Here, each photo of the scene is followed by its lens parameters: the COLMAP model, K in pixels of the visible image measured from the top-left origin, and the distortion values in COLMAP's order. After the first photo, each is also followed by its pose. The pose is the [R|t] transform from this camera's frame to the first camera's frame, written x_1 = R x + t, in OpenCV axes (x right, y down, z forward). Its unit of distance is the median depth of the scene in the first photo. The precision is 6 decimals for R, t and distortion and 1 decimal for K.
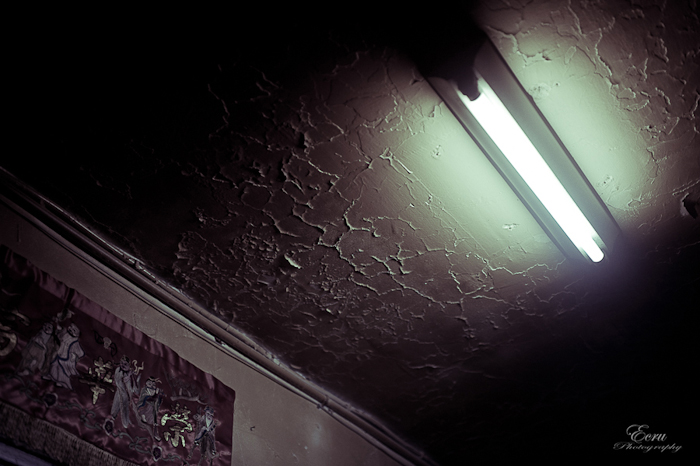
lens RADIAL K [[714.8, 0, 350.0], [0, 714.8, 233.0], [0, 0, 1]] dist [-0.106559, 0.158211]
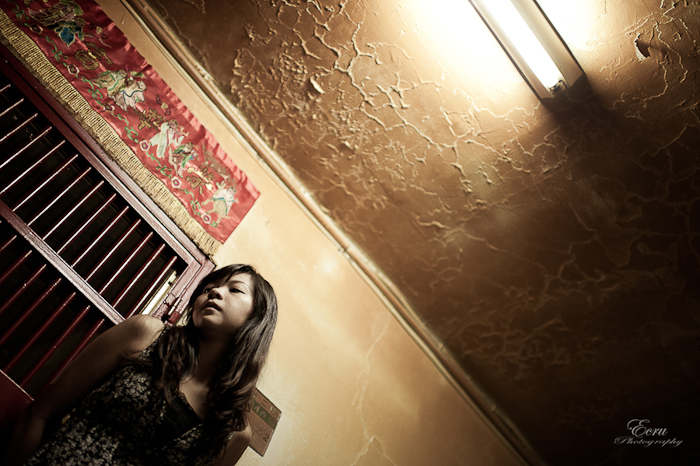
lens RADIAL K [[714.8, 0, 350.0], [0, 714.8, 233.0], [0, 0, 1]] dist [-0.106559, 0.158211]
pose [[0.948237, 0.124845, -0.291994, 0.365314], [-0.176462, 0.971604, -0.157630, 0.467995], [0.264024, 0.200996, 0.943341, -0.126020]]
